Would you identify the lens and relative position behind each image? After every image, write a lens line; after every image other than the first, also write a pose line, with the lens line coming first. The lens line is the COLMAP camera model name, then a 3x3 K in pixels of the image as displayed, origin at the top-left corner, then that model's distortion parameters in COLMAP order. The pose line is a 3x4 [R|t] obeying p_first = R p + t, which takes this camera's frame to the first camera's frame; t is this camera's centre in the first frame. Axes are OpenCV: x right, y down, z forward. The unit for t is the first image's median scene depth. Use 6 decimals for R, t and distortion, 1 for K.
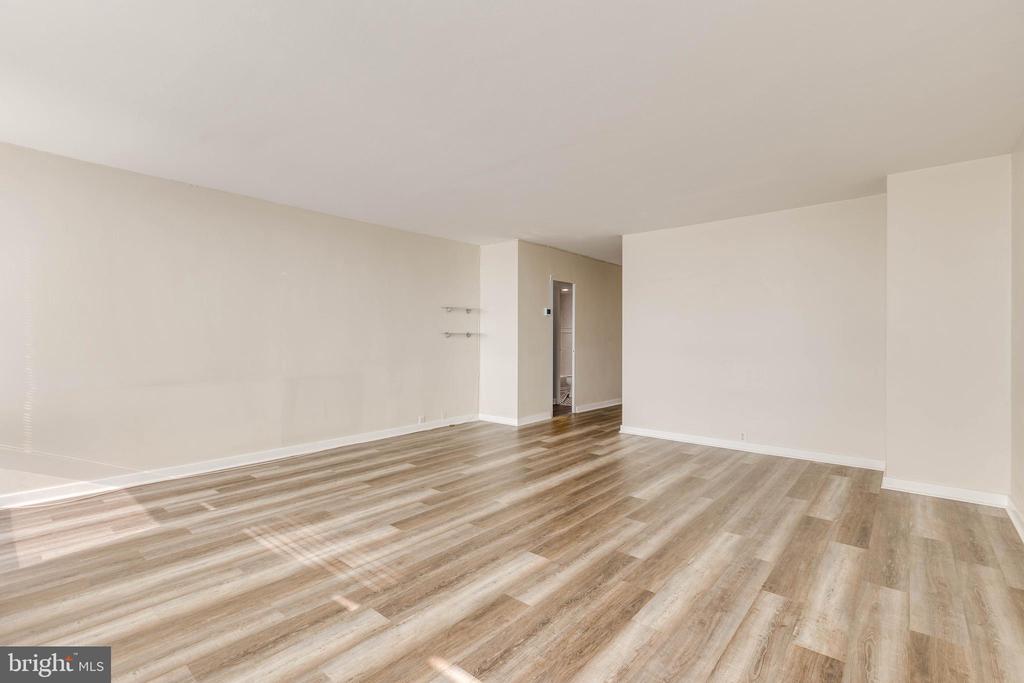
lens RADIAL K [[463.8, 0, 512.8], [0, 463.8, 339.2], [0, 0, 1]] dist [0.002486, 0.000473]
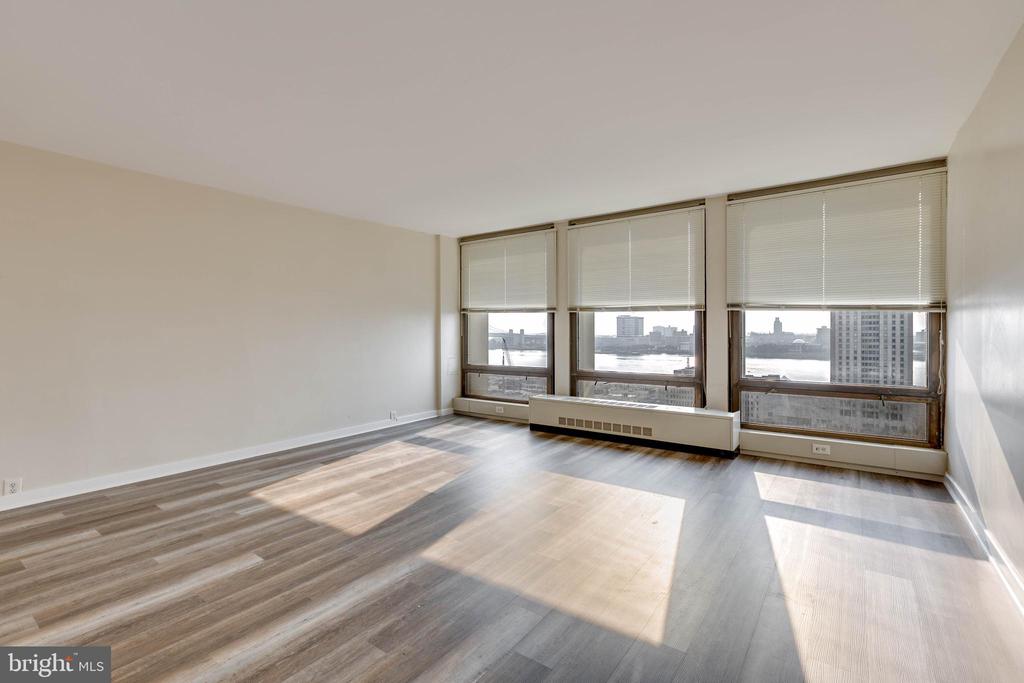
lens RADIAL K [[463.8, 0, 512.8], [0, 463.8, 339.2], [0, 0, 1]] dist [0.002486, 0.000473]
pose [[-0.997364, 0.001641, -0.072546, -0.080060], [-0.000063, 0.999724, 0.023486, -0.008910], [0.072564, 0.023429, -0.997089, 2.091647]]
